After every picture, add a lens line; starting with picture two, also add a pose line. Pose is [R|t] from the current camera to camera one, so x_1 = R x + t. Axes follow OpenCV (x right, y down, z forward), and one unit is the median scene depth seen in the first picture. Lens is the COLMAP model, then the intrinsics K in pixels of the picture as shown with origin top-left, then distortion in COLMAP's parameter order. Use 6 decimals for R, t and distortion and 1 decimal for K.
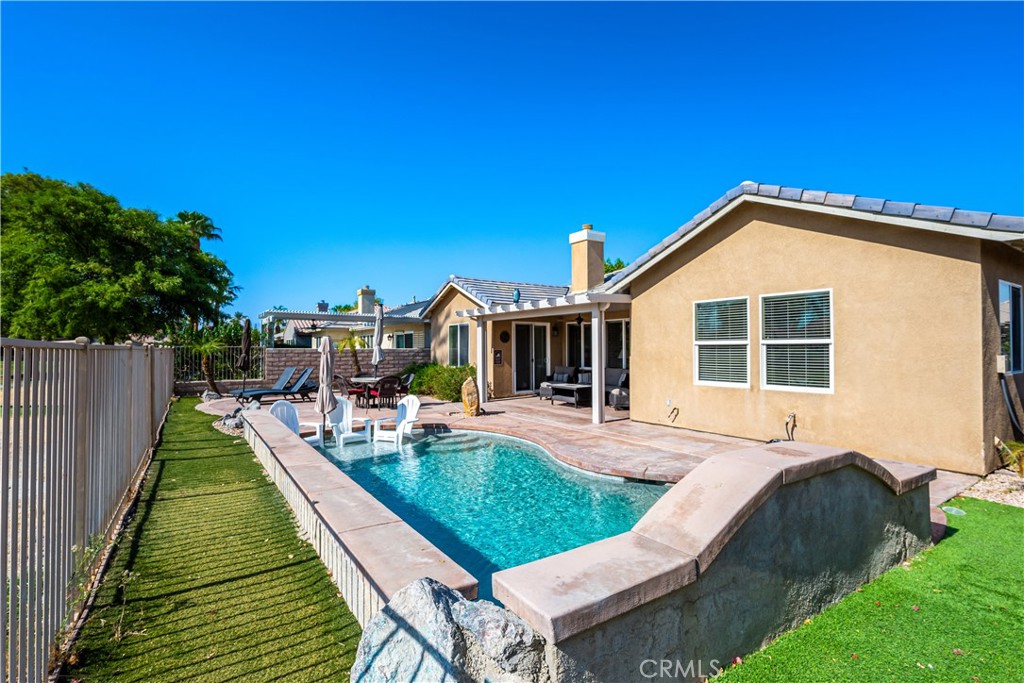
lens RADIAL K [[471.2, 0, 511.6], [0, 471.2, 341.7], [0, 0, 1]] dist [0.000029, 0.000009]
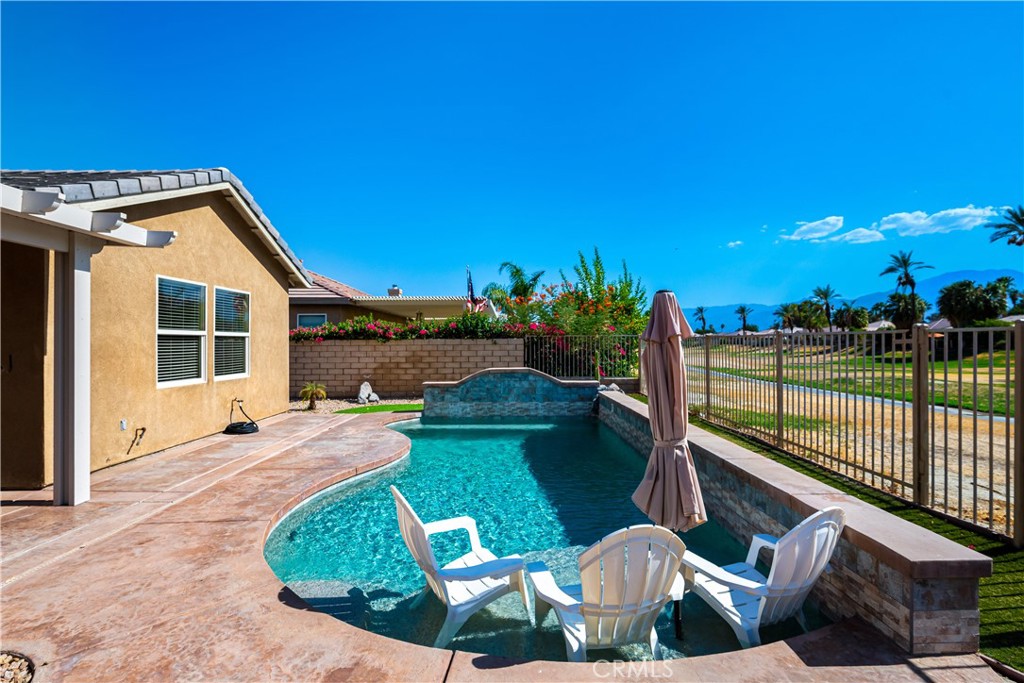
lens RADIAL K [[471.2, 0, 513.5], [0, 471.2, 342.5], [0, 0, 1]] dist [0.000029, 0.000009]
pose [[-0.827879, -0.002206, 0.560902, -0.529904], [-0.011831, 0.999838, -0.013529, 0.024353], [-0.560781, -0.017836, -0.827772, 1.436005]]
